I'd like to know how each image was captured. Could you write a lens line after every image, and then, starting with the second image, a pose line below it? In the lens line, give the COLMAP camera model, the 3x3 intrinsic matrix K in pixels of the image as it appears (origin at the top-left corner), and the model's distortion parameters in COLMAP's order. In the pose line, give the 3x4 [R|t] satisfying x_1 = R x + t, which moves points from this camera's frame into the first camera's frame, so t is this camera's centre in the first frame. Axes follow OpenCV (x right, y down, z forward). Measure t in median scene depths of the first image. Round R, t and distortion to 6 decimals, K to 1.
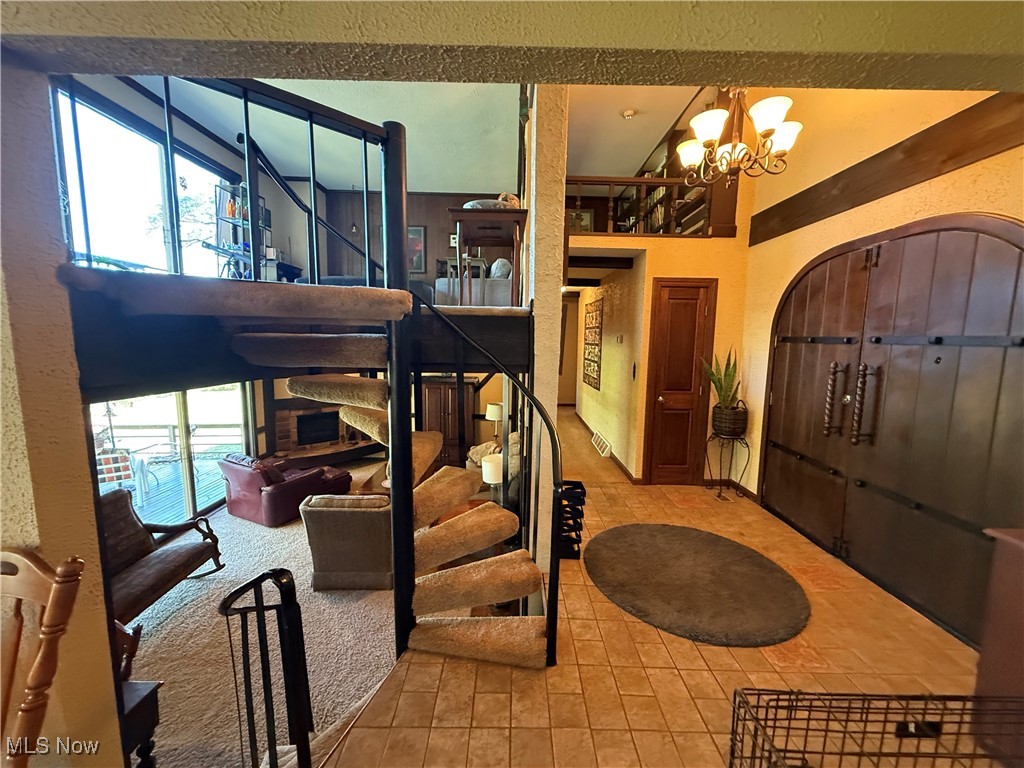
lens RADIAL K [[408.2, 0, 512.2], [0, 408.2, 384.3], [0, 0, 1]] dist [0.000391, -0.000520]
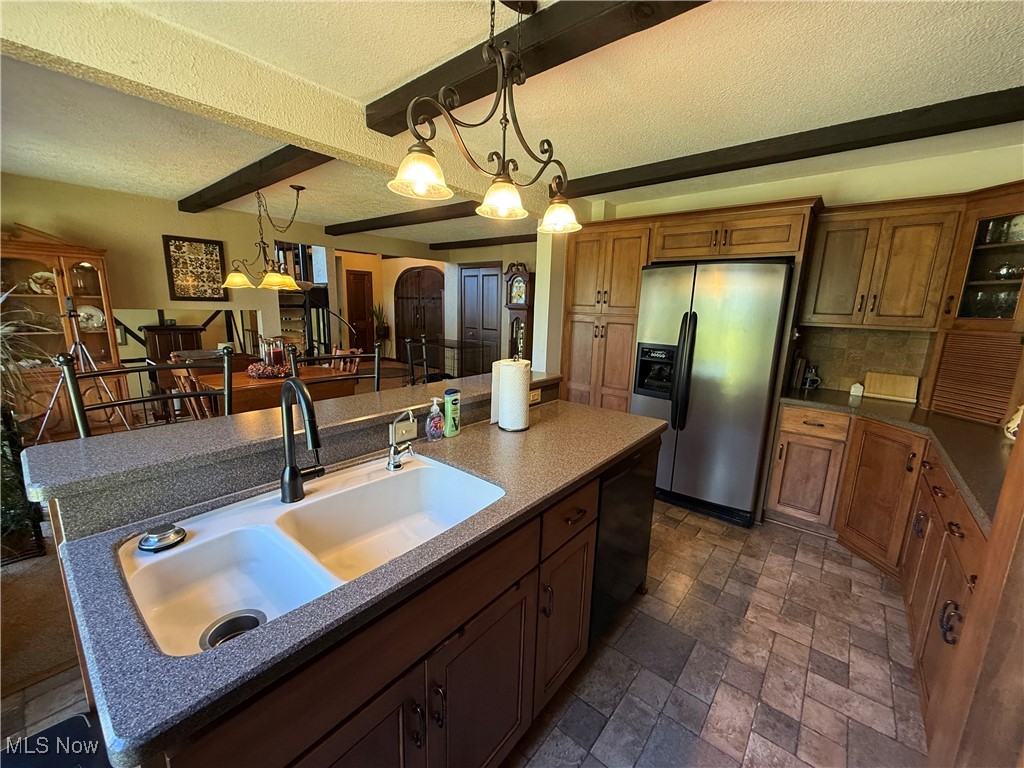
lens RADIAL K [[408.2, 0, 517.2], [0, 408.2, 382.6], [0, 0, 1]] dist [0.000391, -0.000520]
pose [[0.646399, -0.141397, 0.749783, -0.899205], [0.069380, 0.989500, 0.126791, 0.152149], [-0.759839, -0.029937, 0.649422, -1.319715]]
